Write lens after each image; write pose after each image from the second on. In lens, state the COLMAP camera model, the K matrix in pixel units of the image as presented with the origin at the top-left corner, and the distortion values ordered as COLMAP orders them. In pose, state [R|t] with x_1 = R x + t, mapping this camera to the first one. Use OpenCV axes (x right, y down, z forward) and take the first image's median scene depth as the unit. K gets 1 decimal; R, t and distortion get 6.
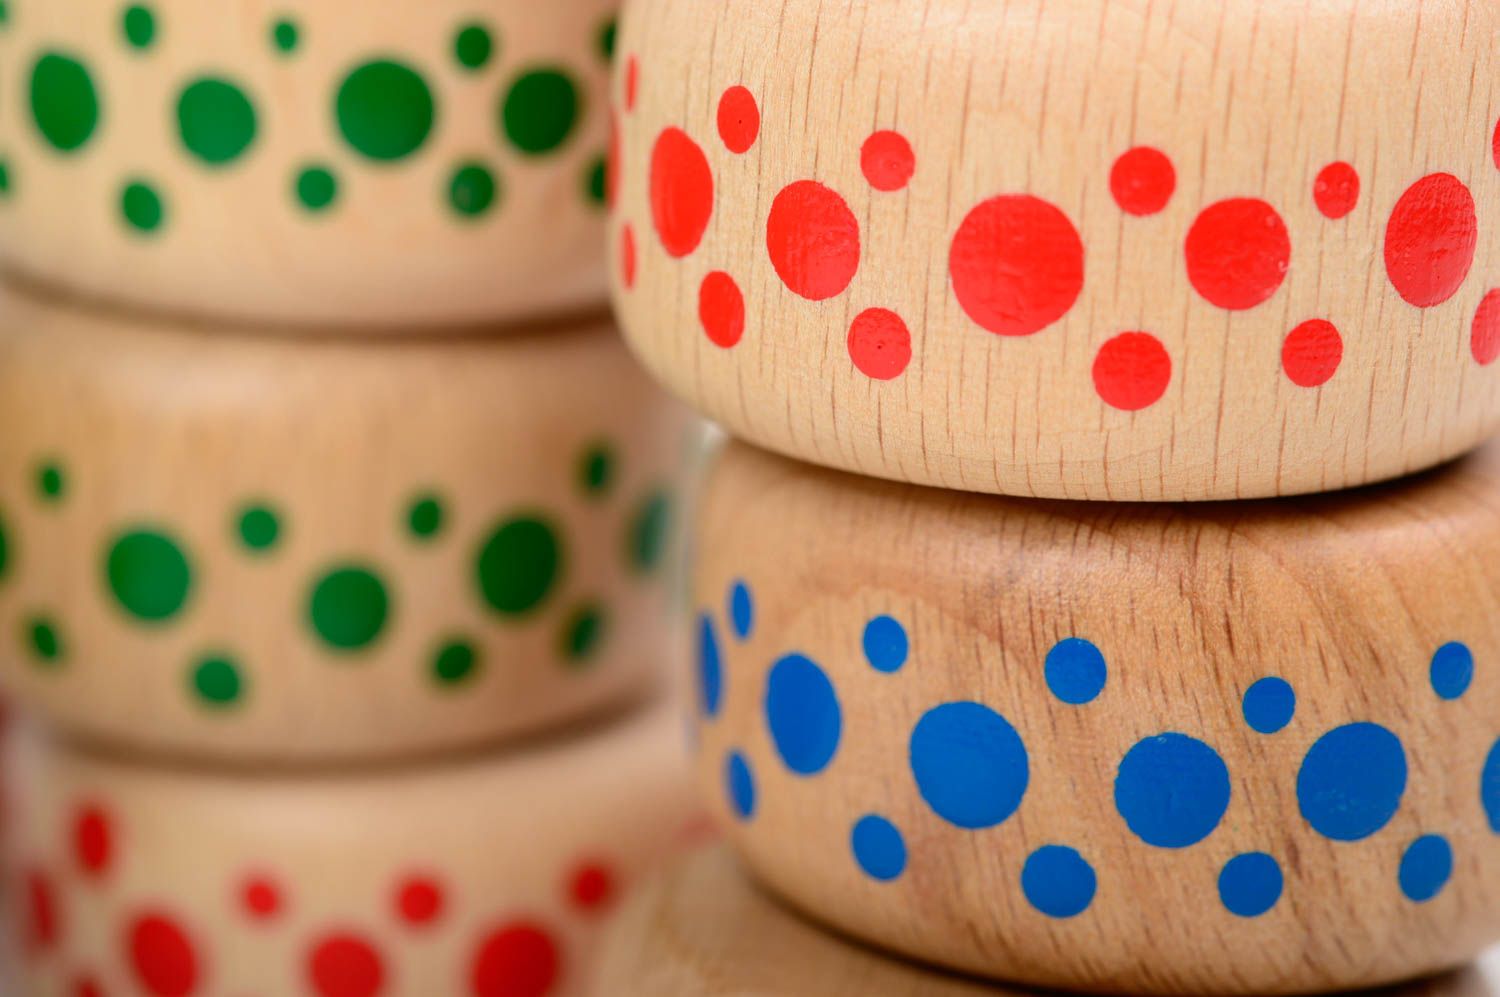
lens RADIAL K [[3893.5, 0, 750.0], [0, 3893.5, 498.5], [0, 0, 1]] dist [0.004805, 0.076632]
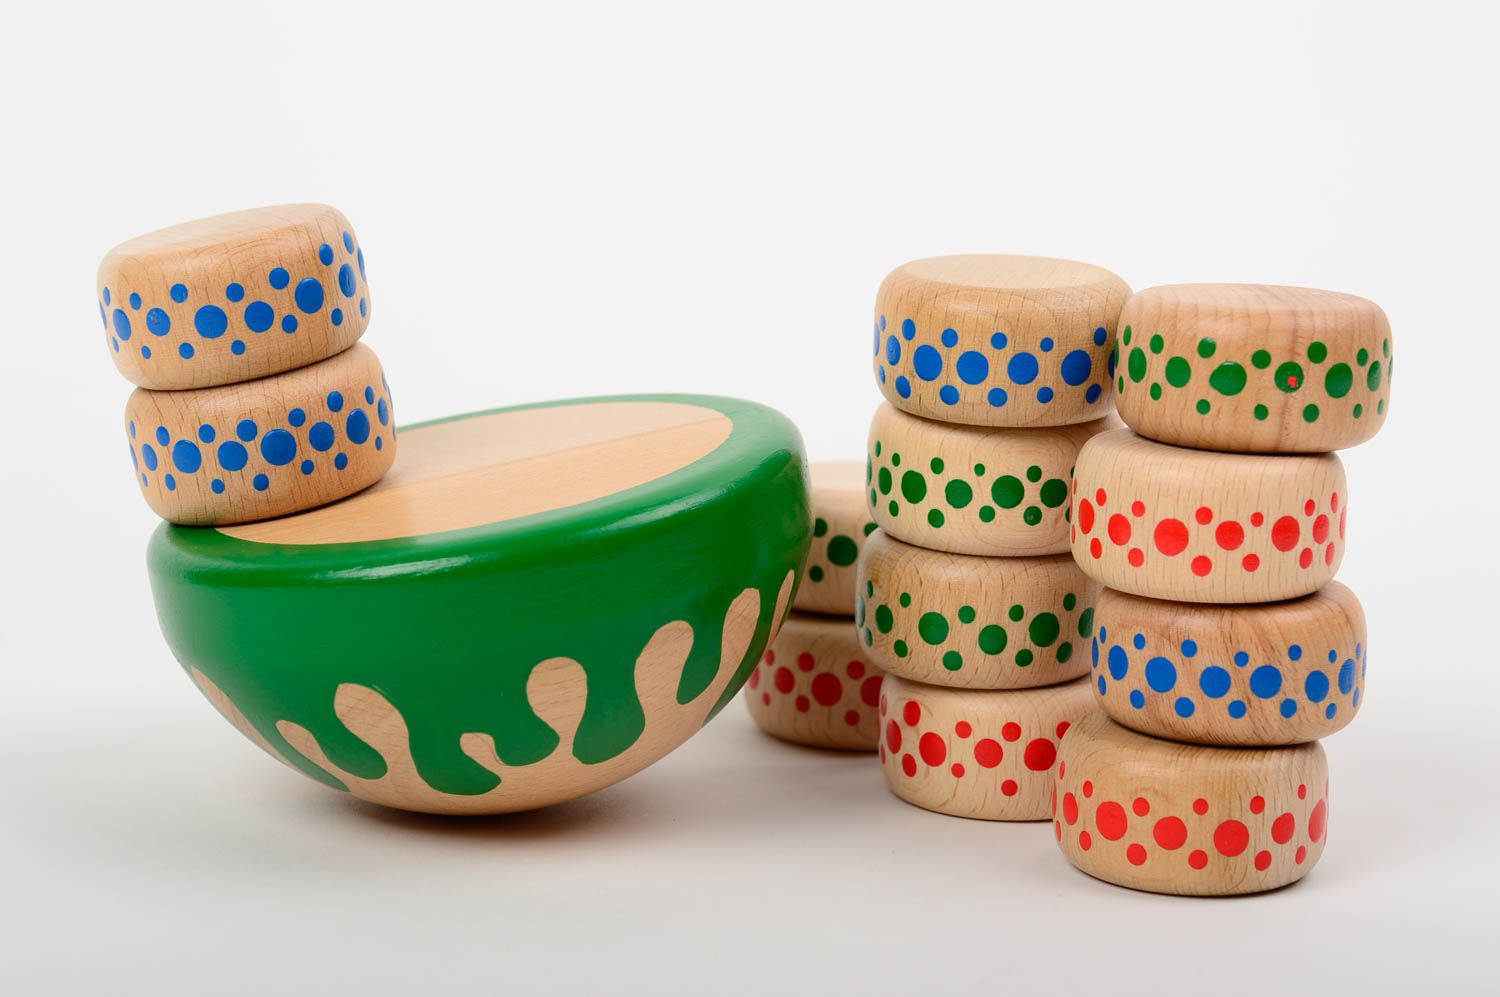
lens RADIAL K [[3893.5, 0, 750.0], [0, 3893.5, 498.5], [0, 0, 1]] dist [0.004805, 0.076632]
pose [[0.985574, 0.022091, -0.167795, 0.286200], [-0.037149, 0.995503, -0.087137, 0.236967], [0.165115, 0.092114, 0.981963, -2.667926]]
